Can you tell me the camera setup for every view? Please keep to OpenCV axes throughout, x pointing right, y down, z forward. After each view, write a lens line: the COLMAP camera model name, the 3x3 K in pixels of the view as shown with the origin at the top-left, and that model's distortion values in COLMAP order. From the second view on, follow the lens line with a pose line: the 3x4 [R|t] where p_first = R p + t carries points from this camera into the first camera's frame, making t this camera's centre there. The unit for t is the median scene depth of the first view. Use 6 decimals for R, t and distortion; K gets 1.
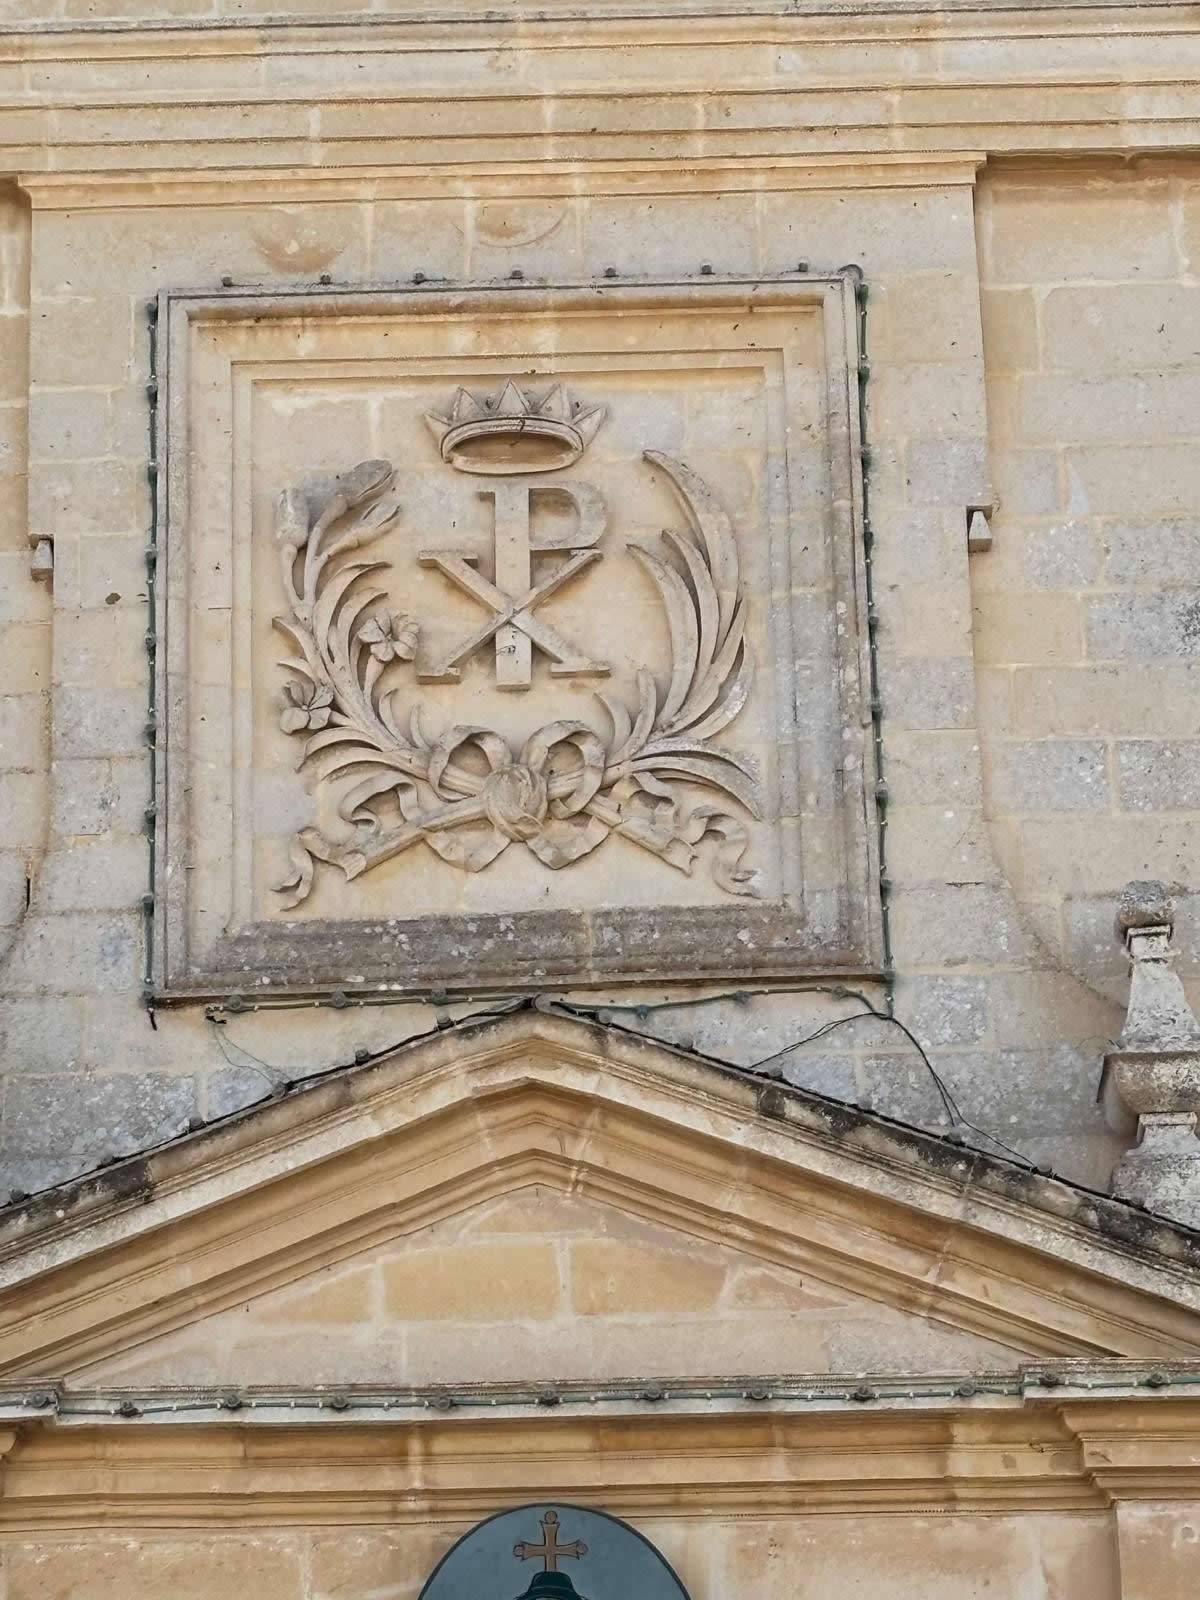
lens RADIAL K [[5327.1, 0, 647.9], [0, 5327.1, 905.0], [0, 0, 1]] dist [0.371008, -3.288567]
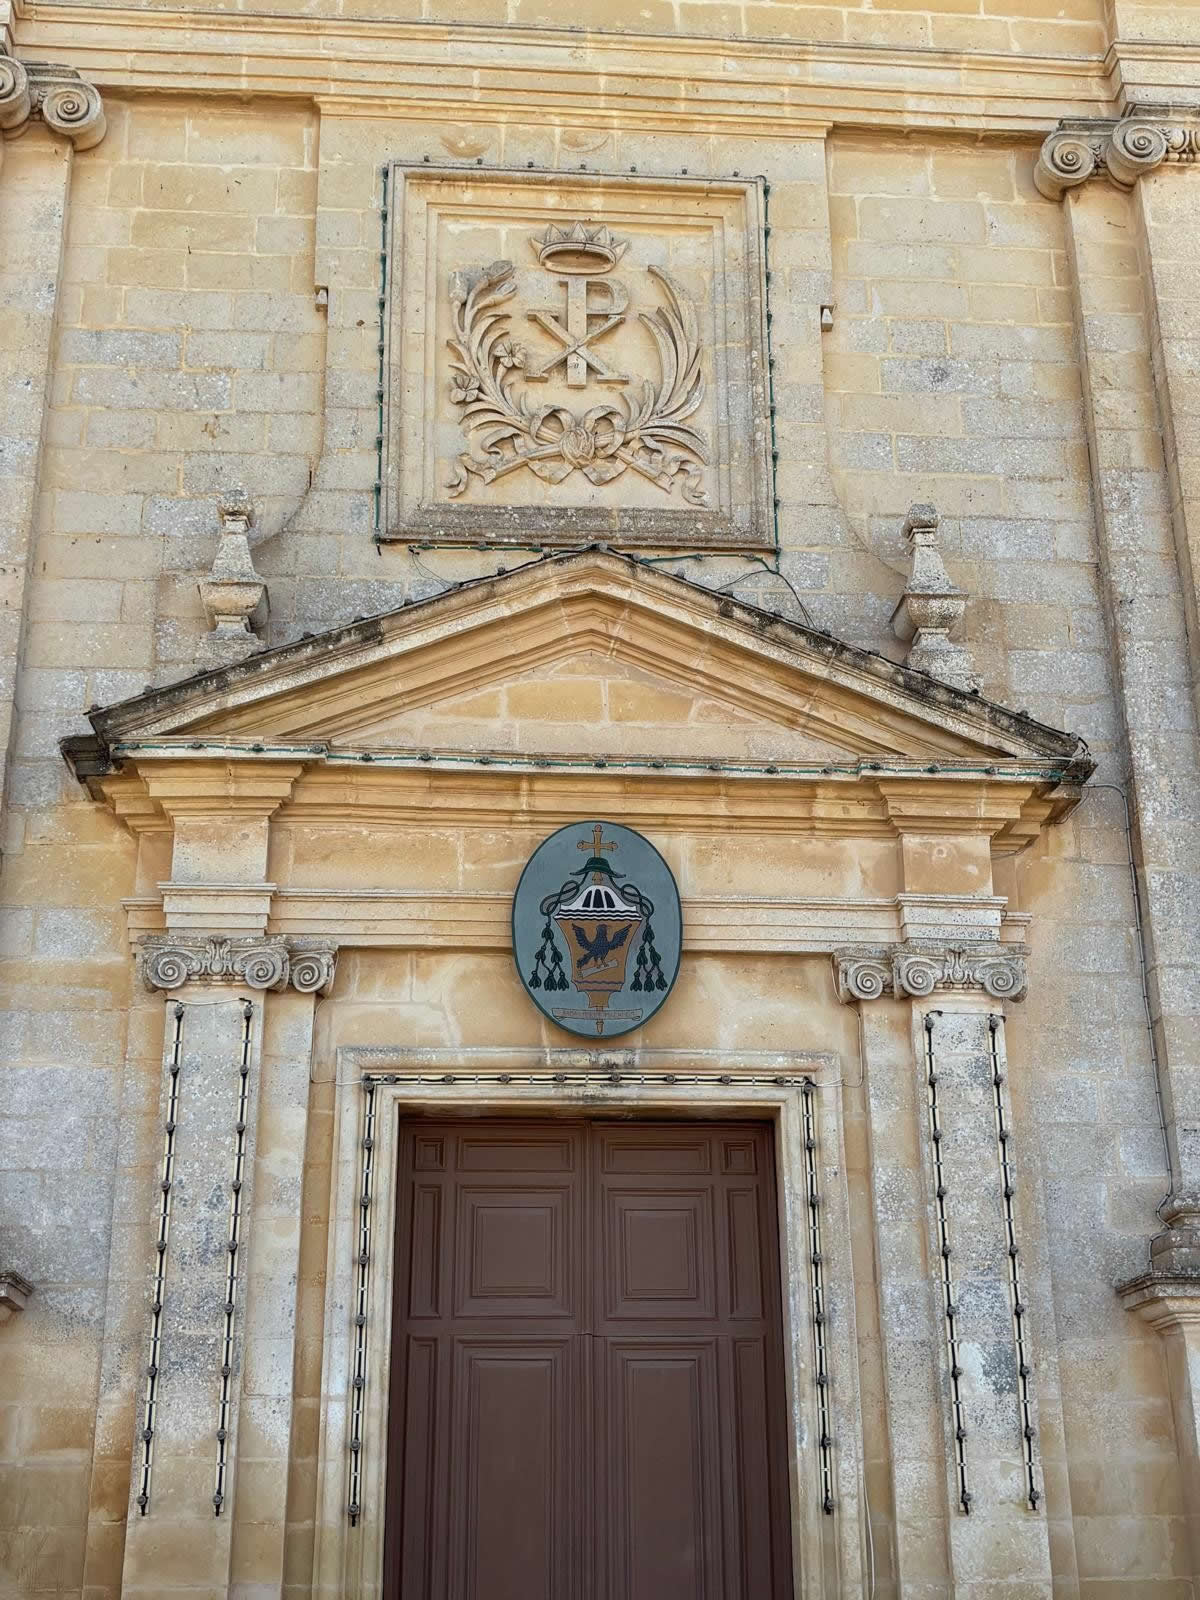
lens RADIAL K [[1877.9, 0, 624.2], [0, 1877.9, 818.4], [0, 0, 1]] dist [0.193750, -0.595214]
pose [[0.995257, 0.046388, 0.085510, -0.059394], [-0.054438, 0.994051, 0.094339, 0.046532], [-0.080625, -0.098546, 0.991861, 0.337872]]
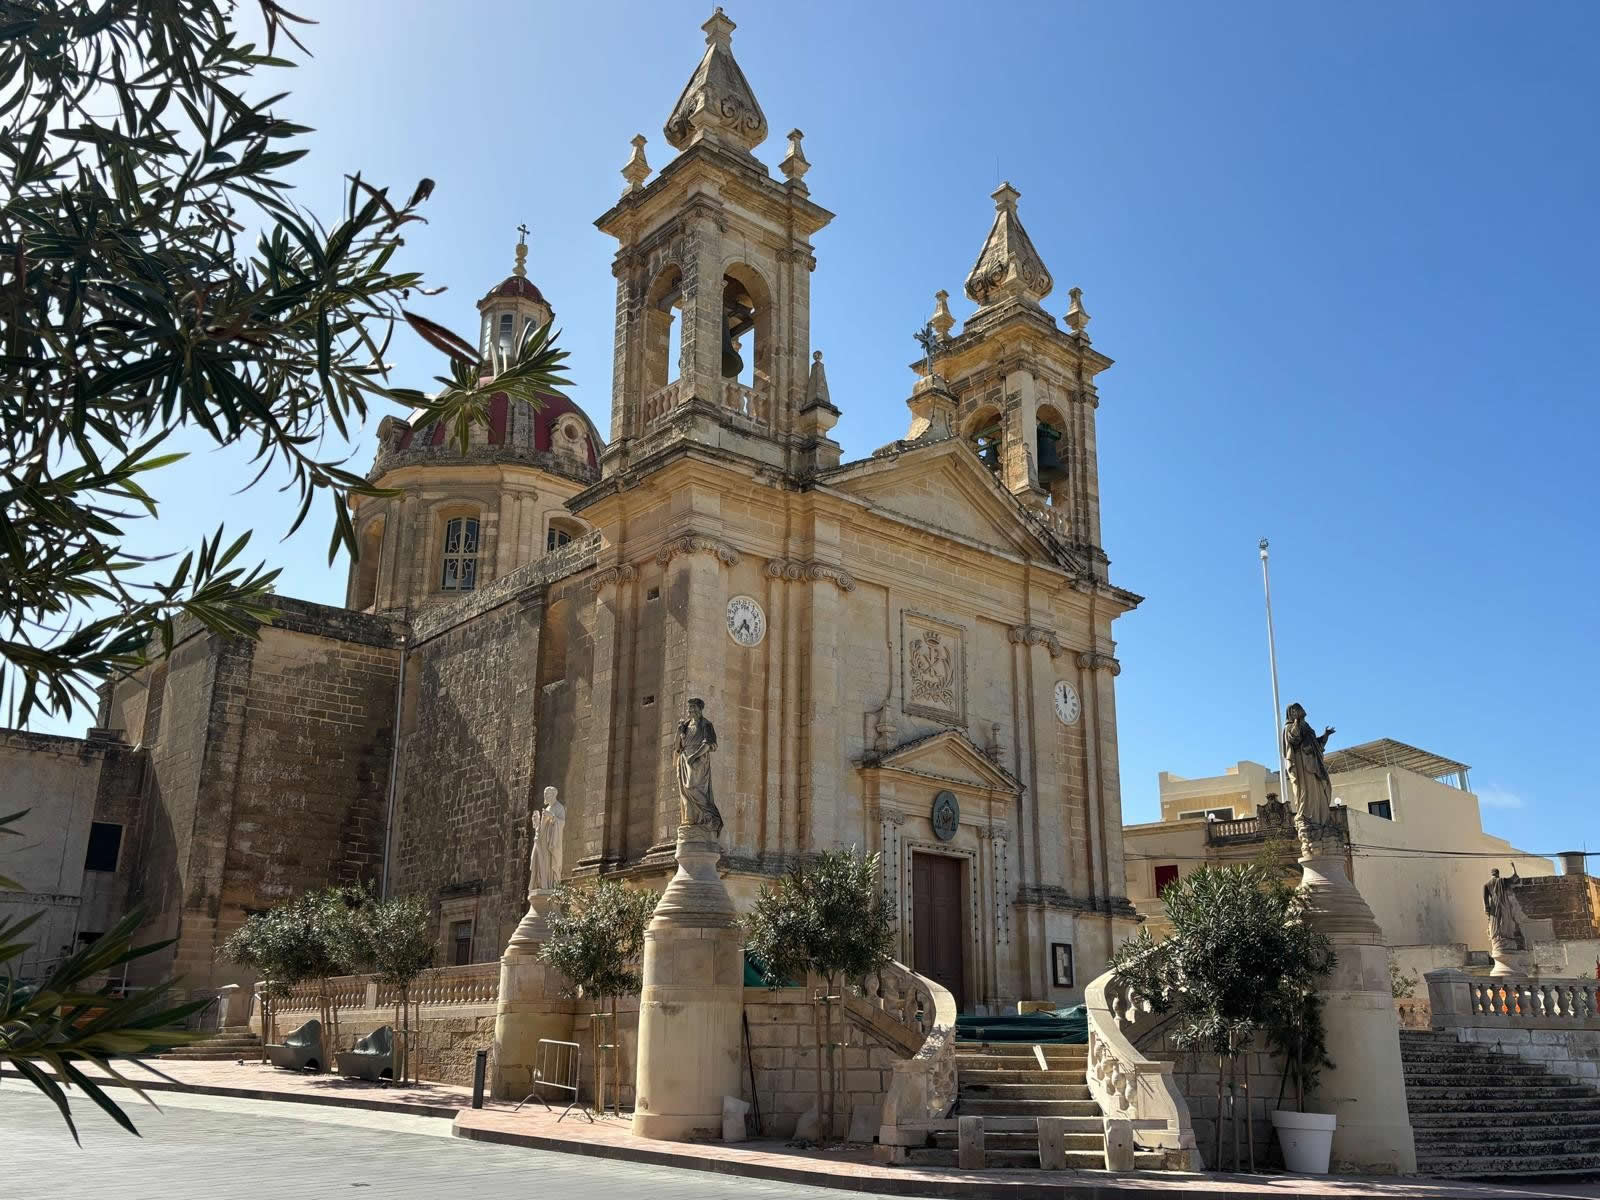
lens RADIAL K [[1360.3, 0, 800.0], [0, 1360.3, 600.0], [0, 0, 1]] dist [0.130051, -0.165335]
pose [[0.744525, 0.238878, 0.623394, -1.456052], [-0.328379, 0.944055, 0.030434, -0.144900], [-0.581248, -0.227368, 0.781316, -0.413630]]
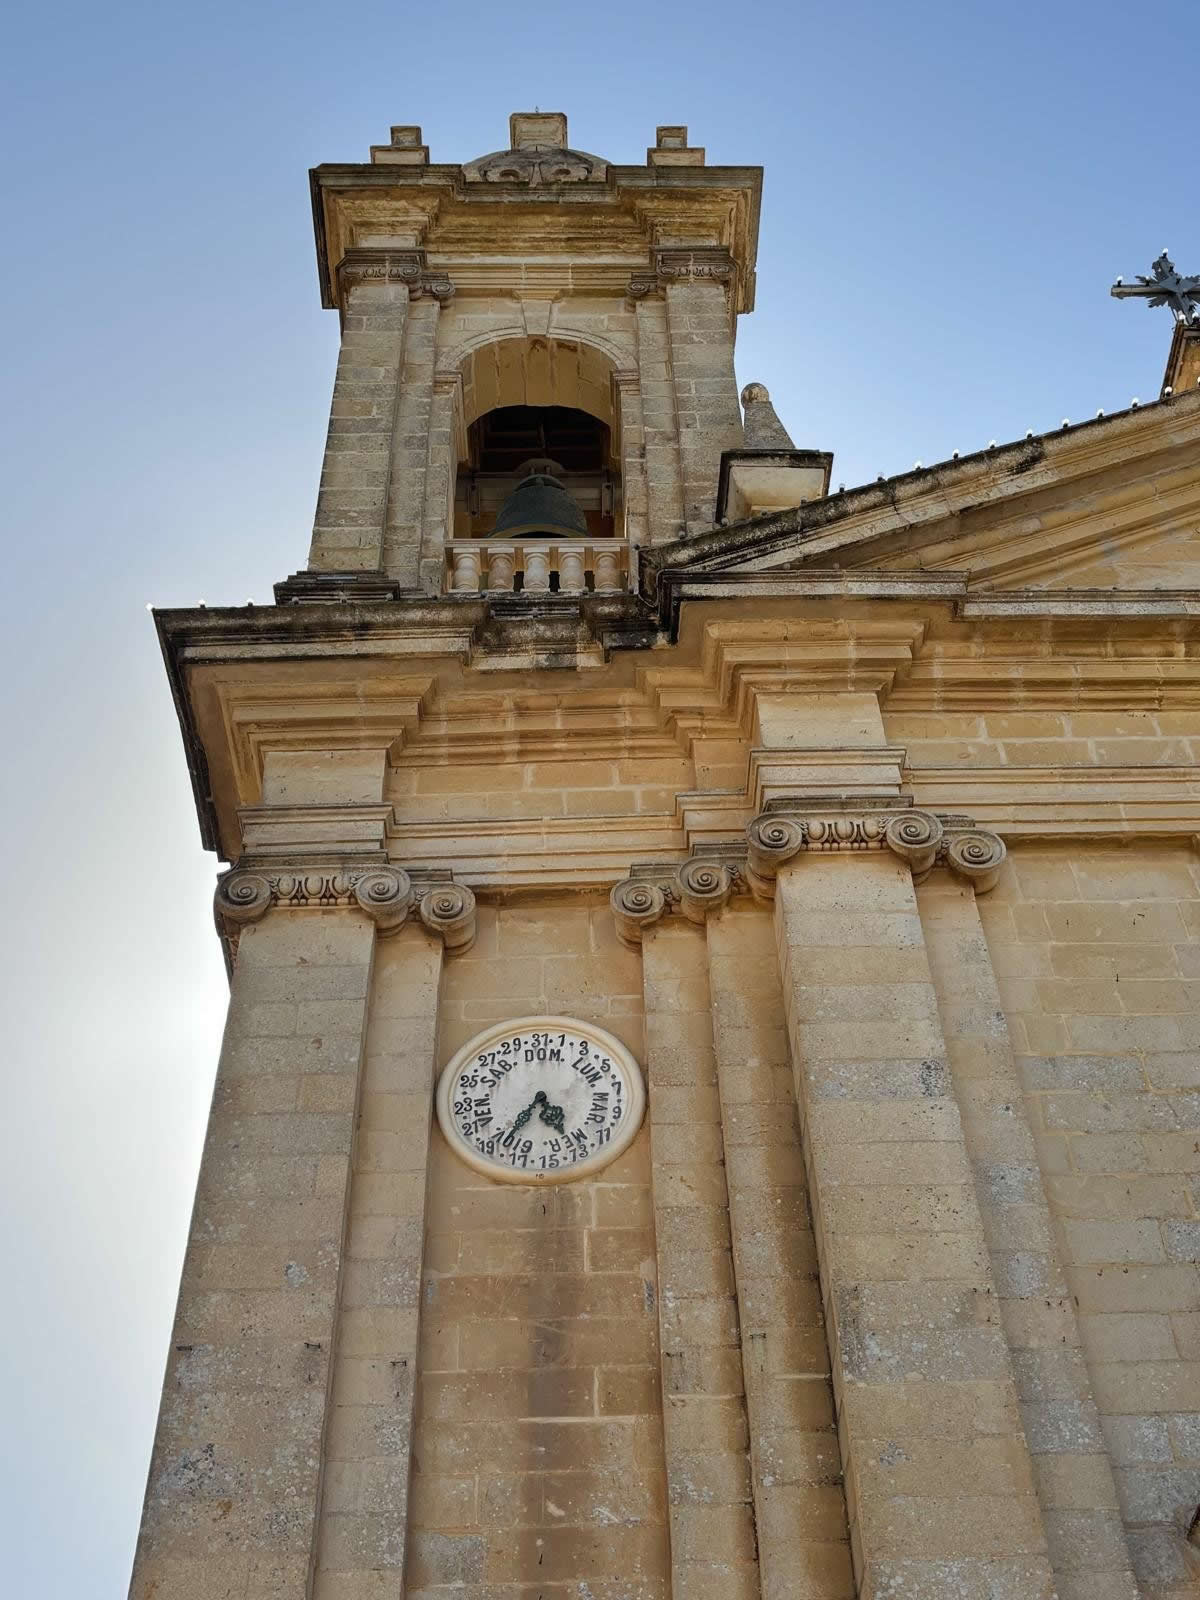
lens RADIAL K [[1877.9, 0, 624.2], [0, 1877.9, 818.4], [0, 0, 1]] dist [0.193750, -0.595214]
pose [[0.999638, 0.021200, 0.016538, -0.347156], [-0.013876, 0.933594, -0.358063, 0.103846], [-0.023031, 0.357704, 0.933551, 0.414551]]
